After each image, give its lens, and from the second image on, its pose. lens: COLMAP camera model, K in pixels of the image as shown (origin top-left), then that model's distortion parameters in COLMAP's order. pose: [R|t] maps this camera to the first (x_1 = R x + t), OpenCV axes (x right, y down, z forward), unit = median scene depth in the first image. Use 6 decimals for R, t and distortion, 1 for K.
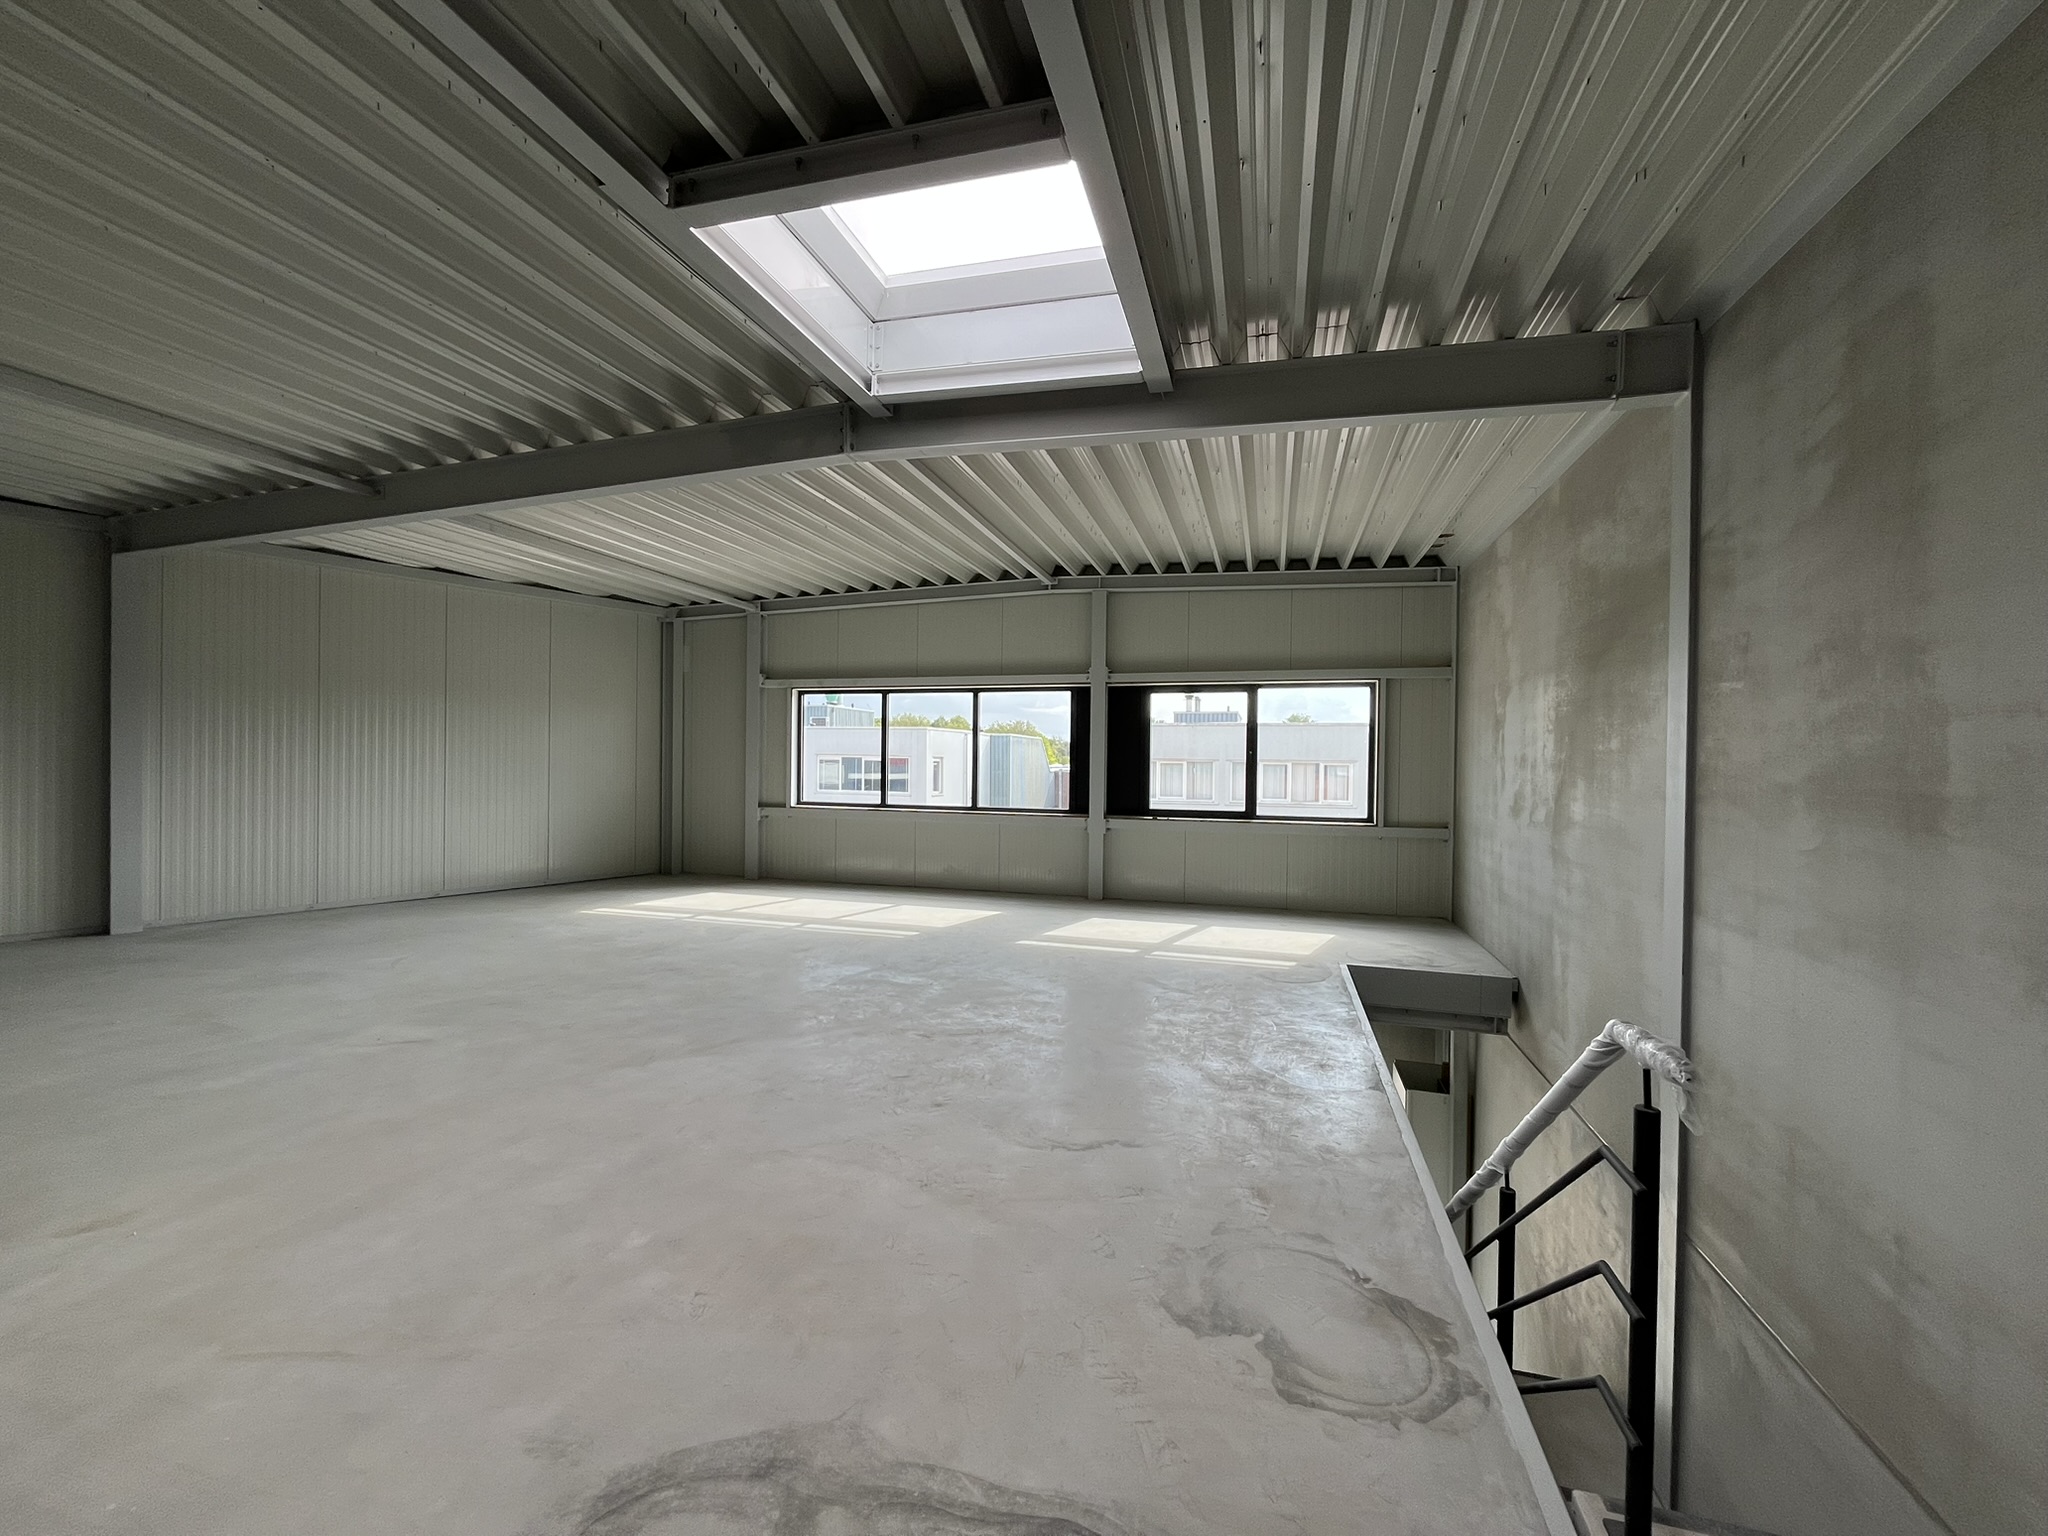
lens RADIAL K [[824.5, 0, 1017.0], [0, 824.5, 767.2], [0, 0, 1]] dist [-0.004961, 0.000214]
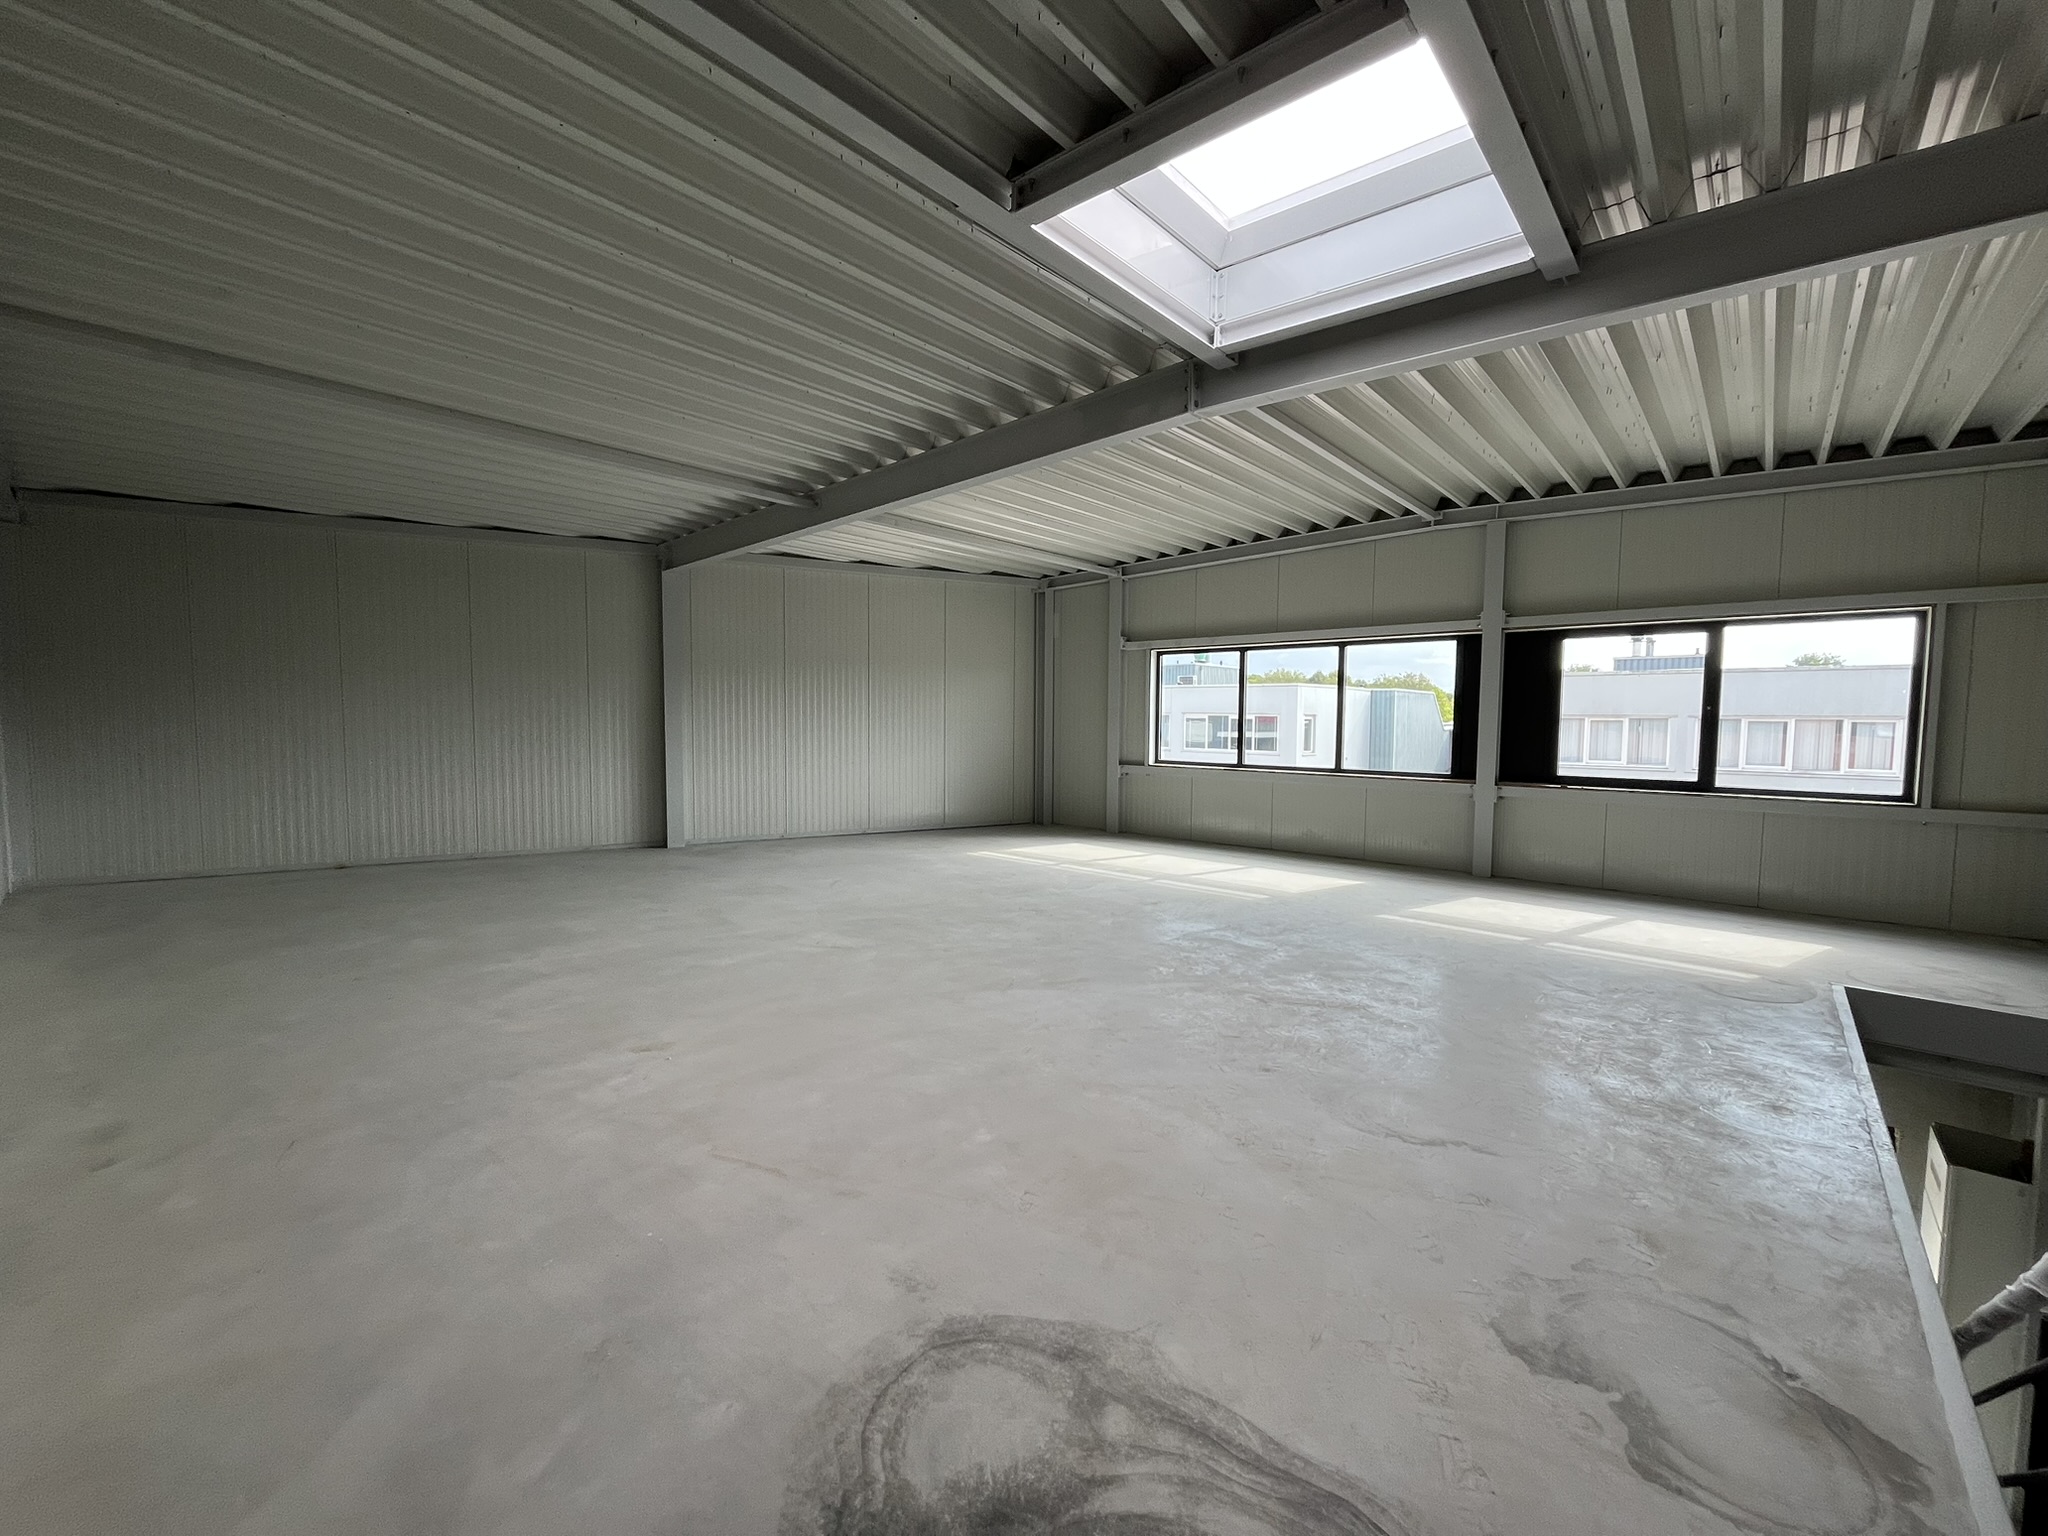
lens RADIAL K [[824.5, 0, 1017.0], [0, 824.5, 767.2], [0, 0, 1]] dist [-0.004961, 0.000214]
pose [[0.903900, 0.020404, -0.427256, 0.030917], [0.001377, 0.998718, 0.050608, -0.003070], [0.427741, -0.046333, 0.902713, -0.004603]]
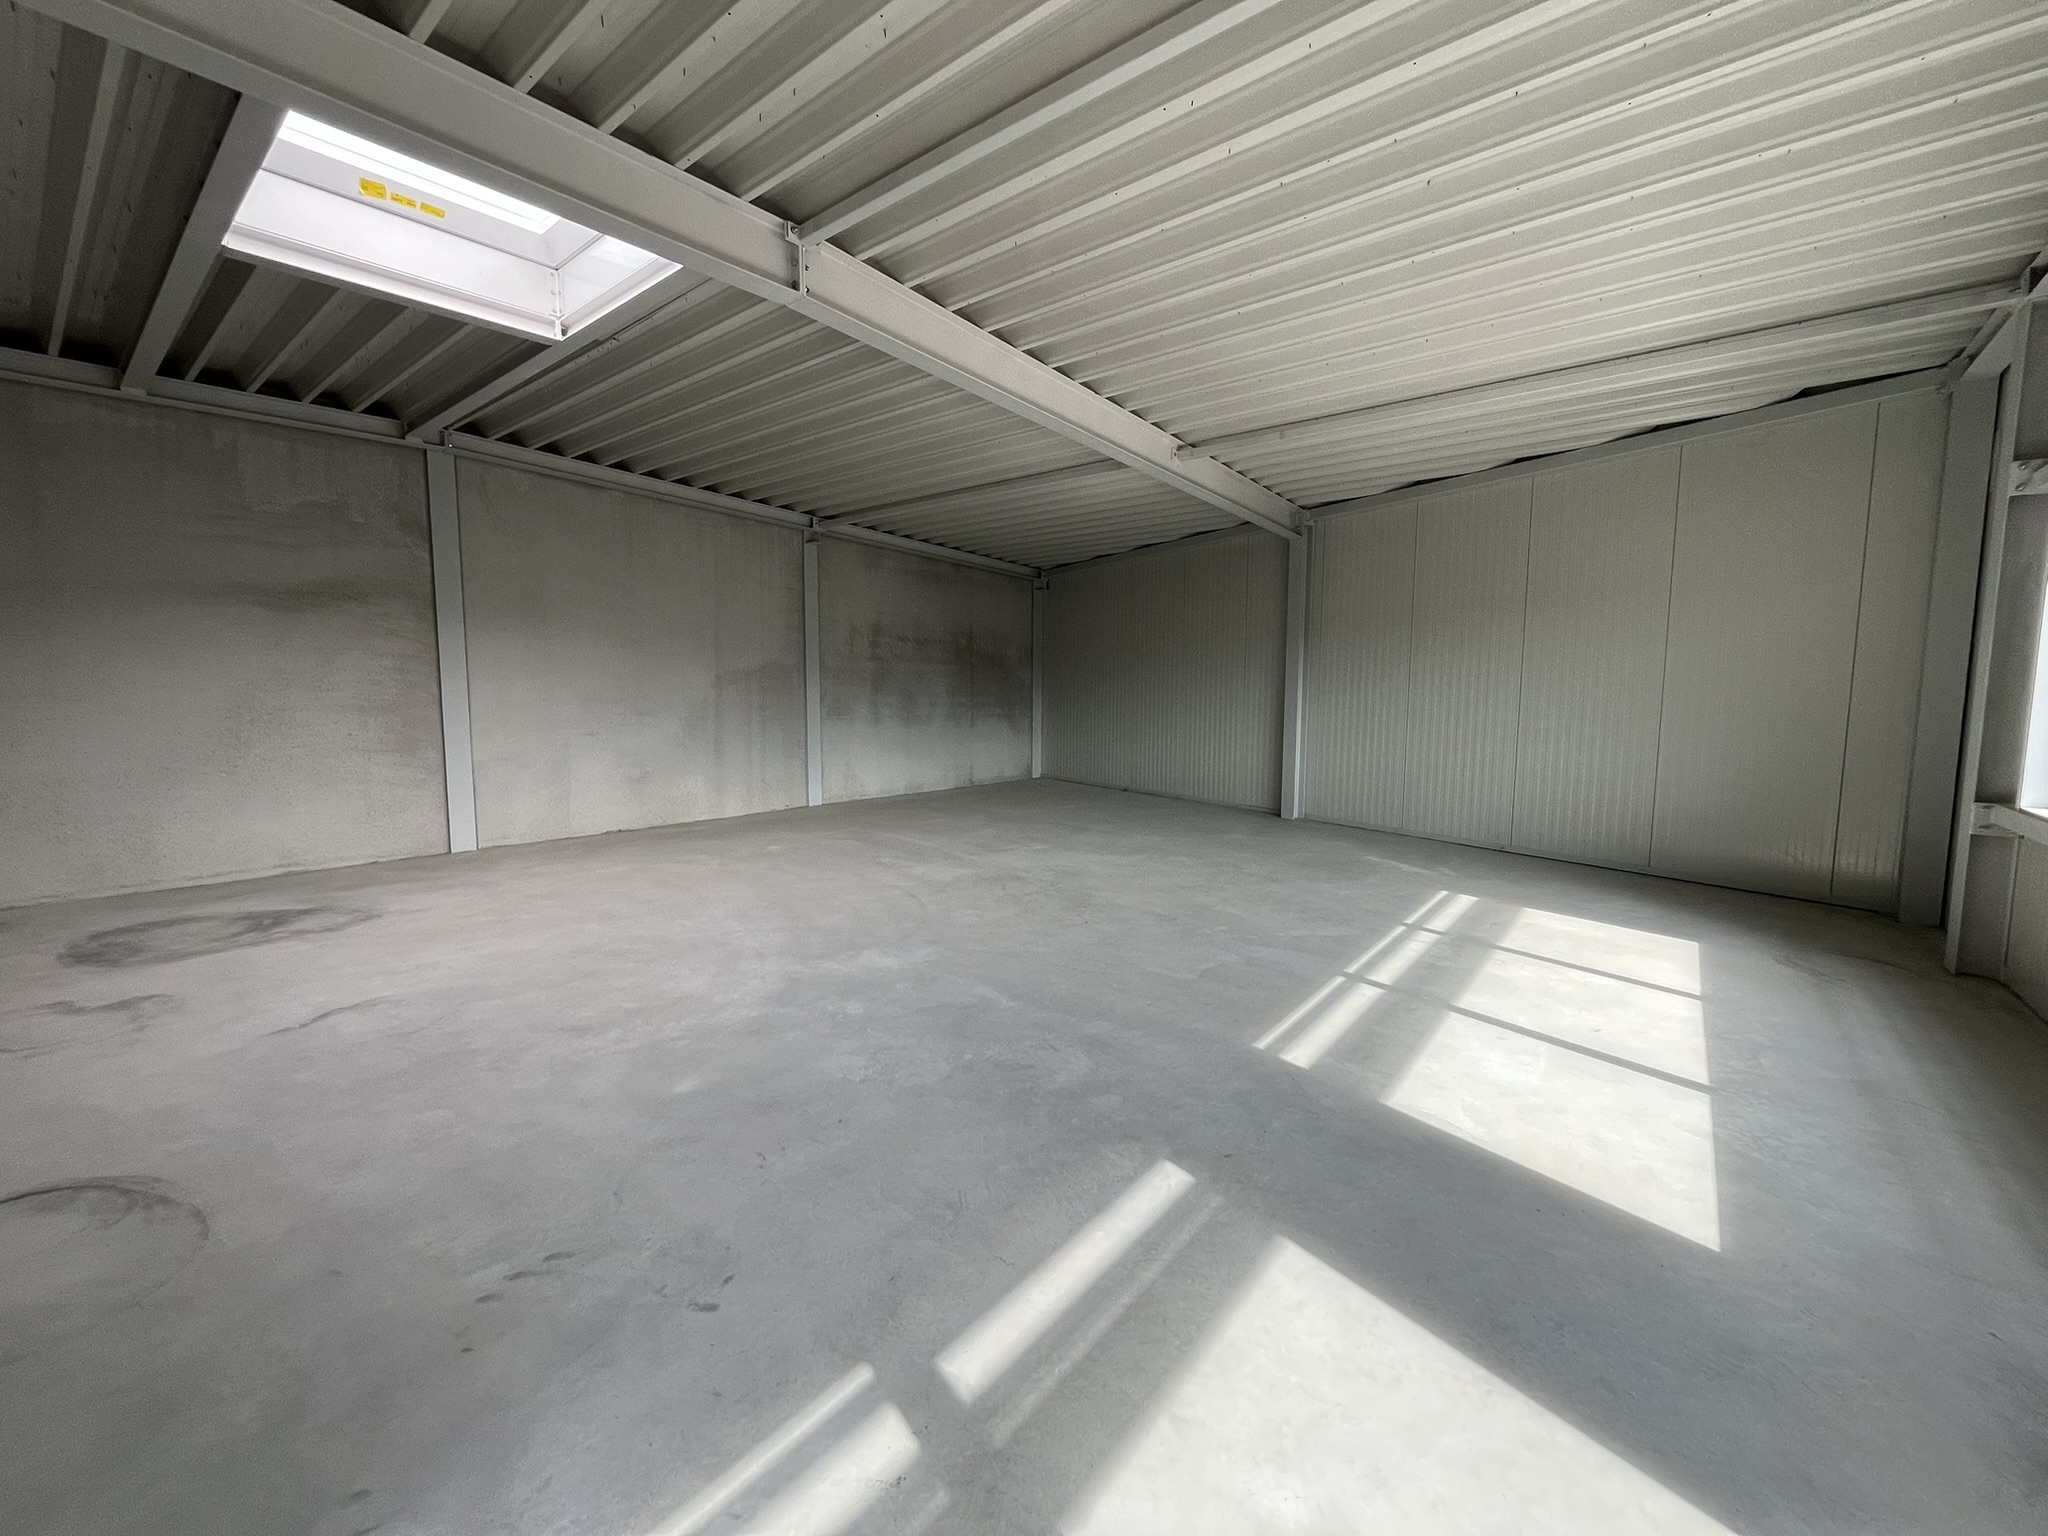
lens RADIAL K [[824.5, 0, 1017.0], [0, 824.5, 767.2], [0, 0, 1]] dist [-0.004961, 0.000214]
pose [[-0.371376, 0.070247, -0.925821, 0.421512], [-0.013341, 0.996627, 0.080971, 0.011808], [0.928387, 0.042422, -0.369186, 1.282364]]
